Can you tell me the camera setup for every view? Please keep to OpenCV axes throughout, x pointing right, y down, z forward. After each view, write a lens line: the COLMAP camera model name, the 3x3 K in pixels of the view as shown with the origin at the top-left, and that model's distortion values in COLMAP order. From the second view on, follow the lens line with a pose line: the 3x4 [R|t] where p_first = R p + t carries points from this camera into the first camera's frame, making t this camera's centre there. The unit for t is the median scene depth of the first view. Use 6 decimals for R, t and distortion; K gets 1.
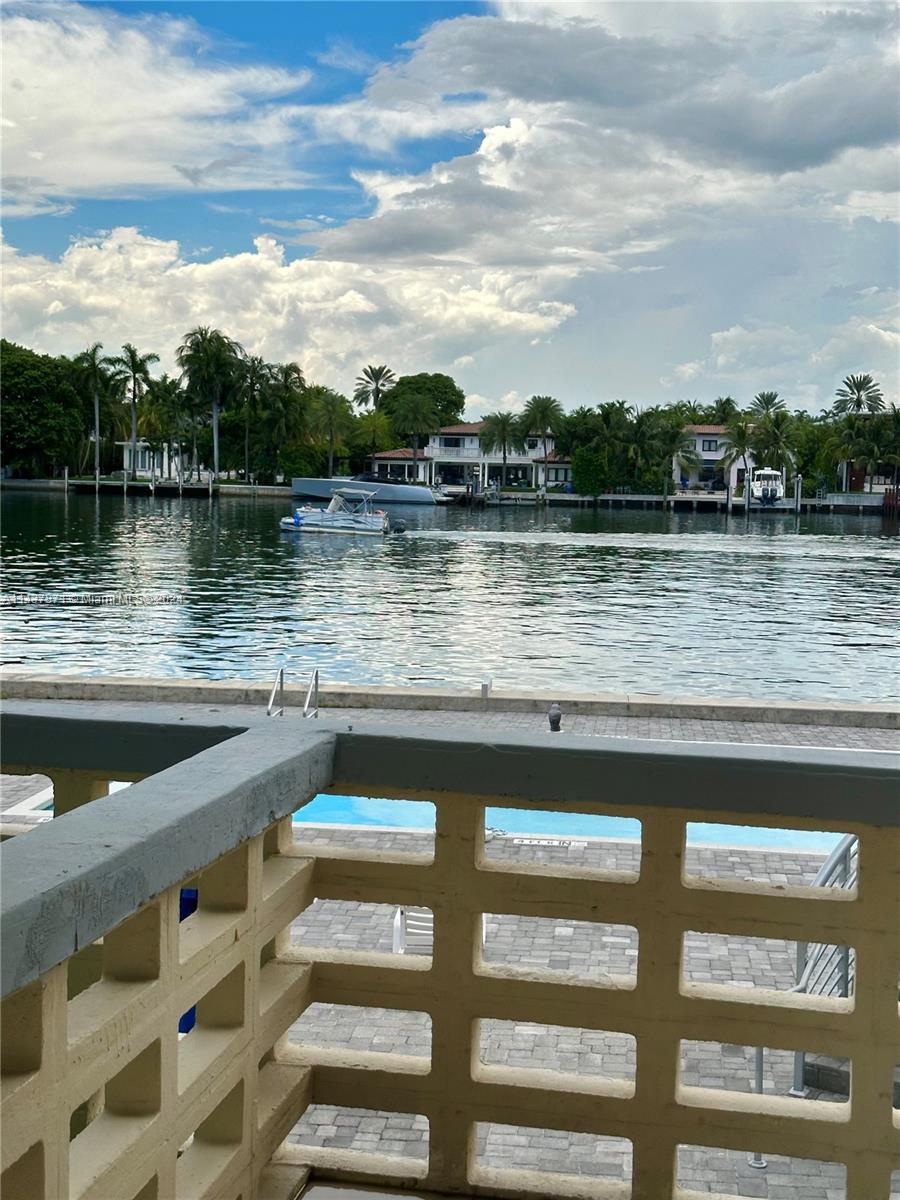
lens RADIAL K [[1668.0, 0, 450.0], [0, 1668.0, 600.0], [0, 0, 1]] dist [0.015594, 0.007061]
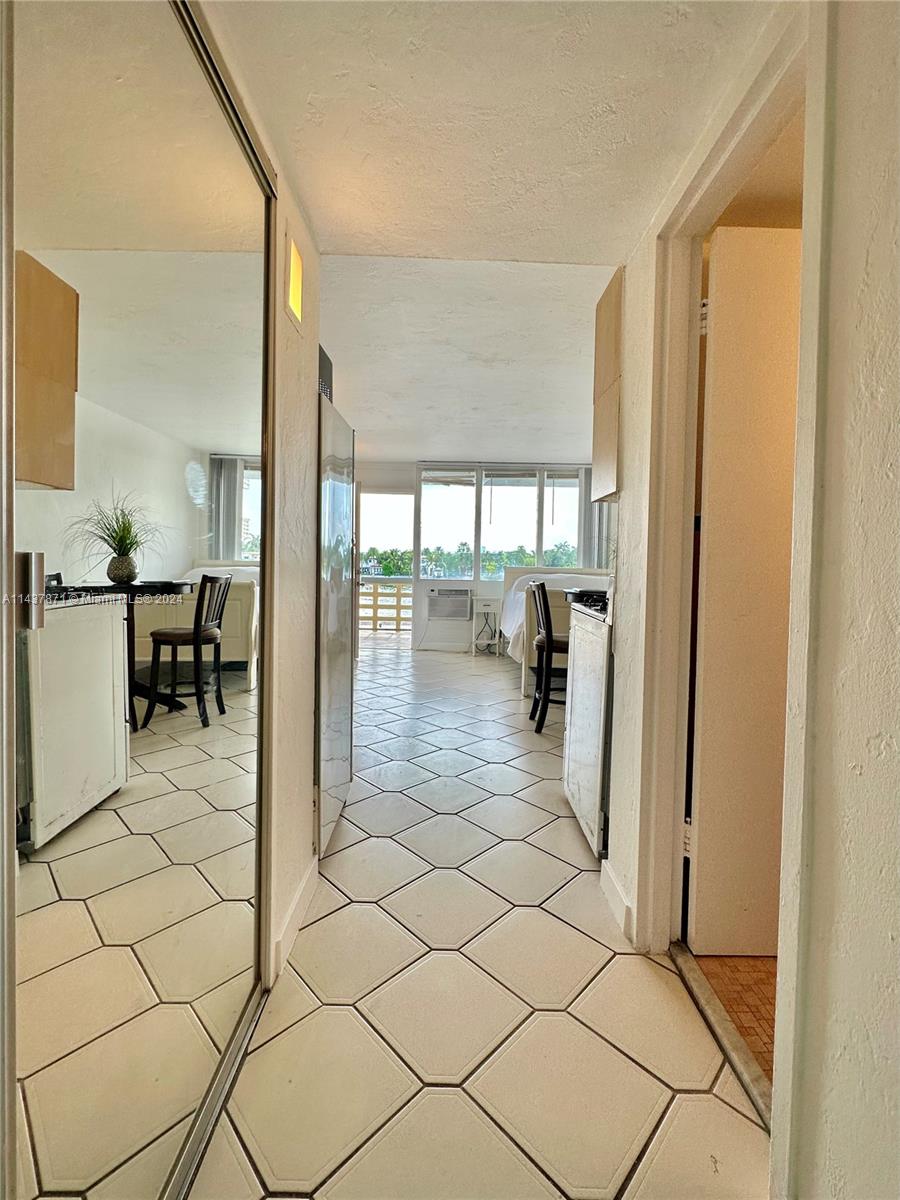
lens RADIAL K [[480.7, 0, 450.0], [0, 480.7, 600.0], [0, 0, 1]] dist [0.002442, -0.000105]
pose [[0.977477, -0.017967, 0.210275, -0.150543], [0.020447, 0.999745, -0.009626, 0.232962], [-0.210048, 0.013709, 0.977595, -1.649355]]
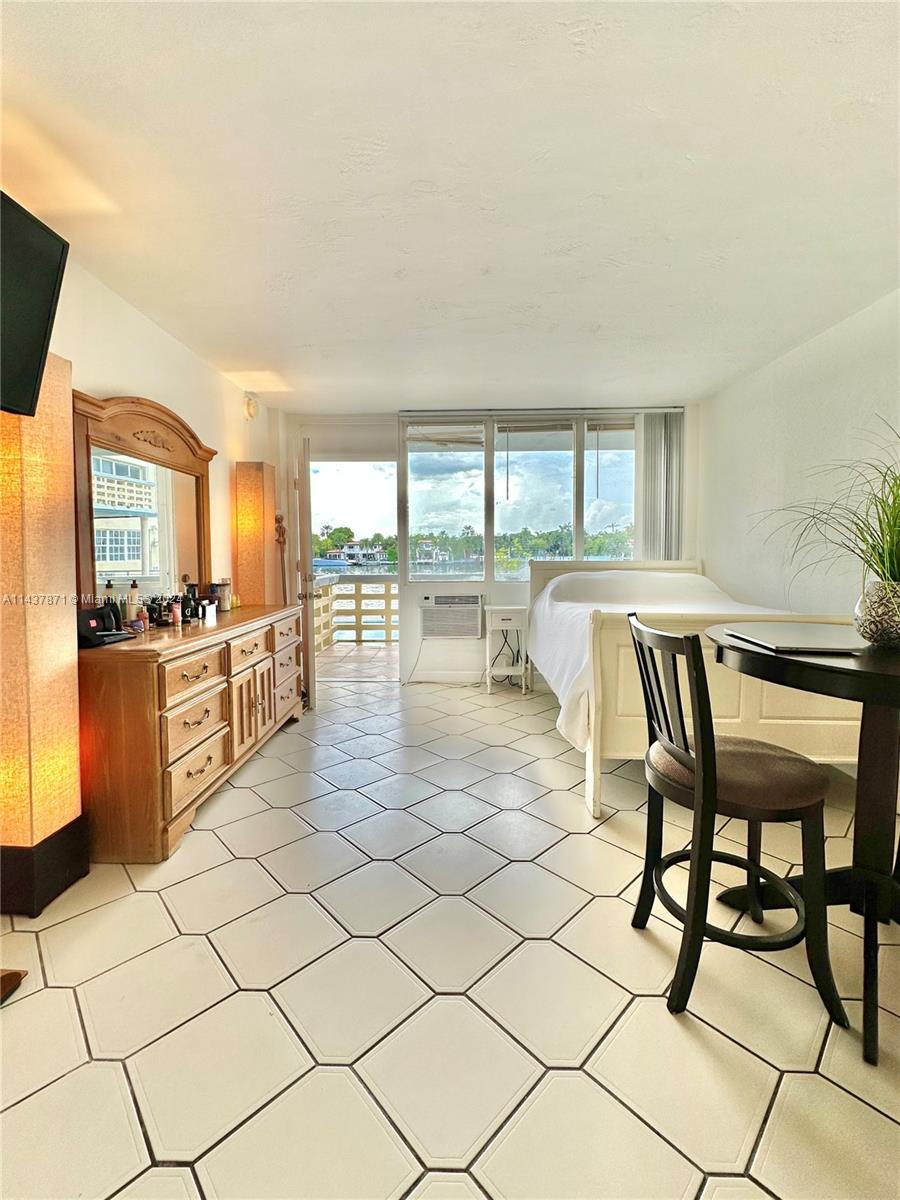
lens RADIAL K [[480.7, 0, 450.0], [0, 480.7, 600.0], [0, 0, 1]] dist [0.002442, -0.000105]
pose [[0.979072, -0.050895, 0.197050, -0.017519], [0.047279, 0.998617, 0.023016, 0.154045], [-0.197948, -0.013218, 0.980123, -1.089609]]
